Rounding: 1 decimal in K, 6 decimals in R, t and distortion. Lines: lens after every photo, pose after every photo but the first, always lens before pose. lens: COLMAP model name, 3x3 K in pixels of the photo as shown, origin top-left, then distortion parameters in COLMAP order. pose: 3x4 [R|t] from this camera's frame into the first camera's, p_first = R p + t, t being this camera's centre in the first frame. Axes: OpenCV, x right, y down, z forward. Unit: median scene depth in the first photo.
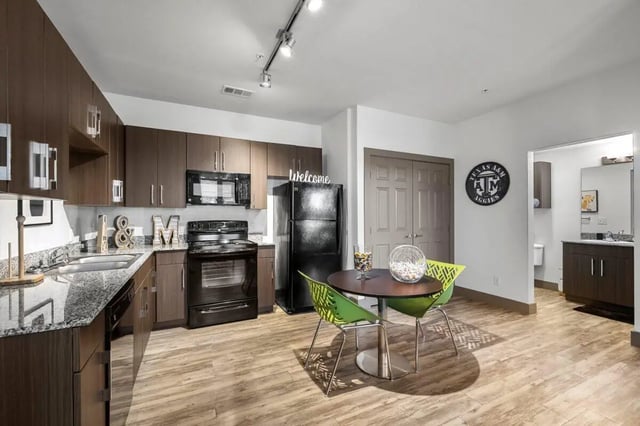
lens RADIAL K [[271.1, 0, 319.0], [0, 271.1, 212.1], [0, 0, 1]] dist [-0.000093, -0.000108]
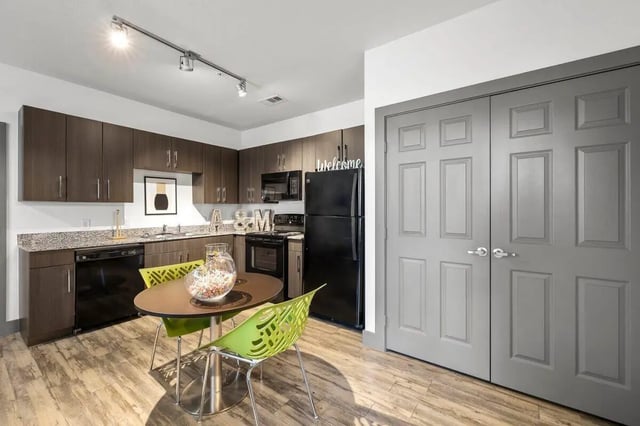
lens RADIAL K [[268.7, 0, 316.1], [0, 268.7, 210.5], [0, 0, 1]] dist [0.004268, -0.000101]
pose [[0.464531, 0.003635, -0.885550, 1.010454], [0.017564, 0.999757, 0.013318, 0.004934], [0.885383, -0.021741, 0.464354, 0.830138]]
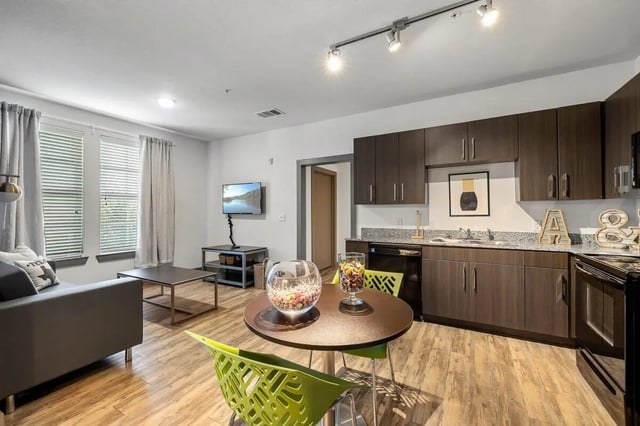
lens RADIAL K [[271.1, 0, 319.0], [0, 271.1, 212.1], [0, 0, 1]] dist [-0.000093, -0.000108]
pose [[-0.820059, 0.008241, -0.572219, 0.590224], [0.017899, 0.999776, -0.011254, 0.015303], [0.571998, -0.019471, -0.820024, 1.435162]]
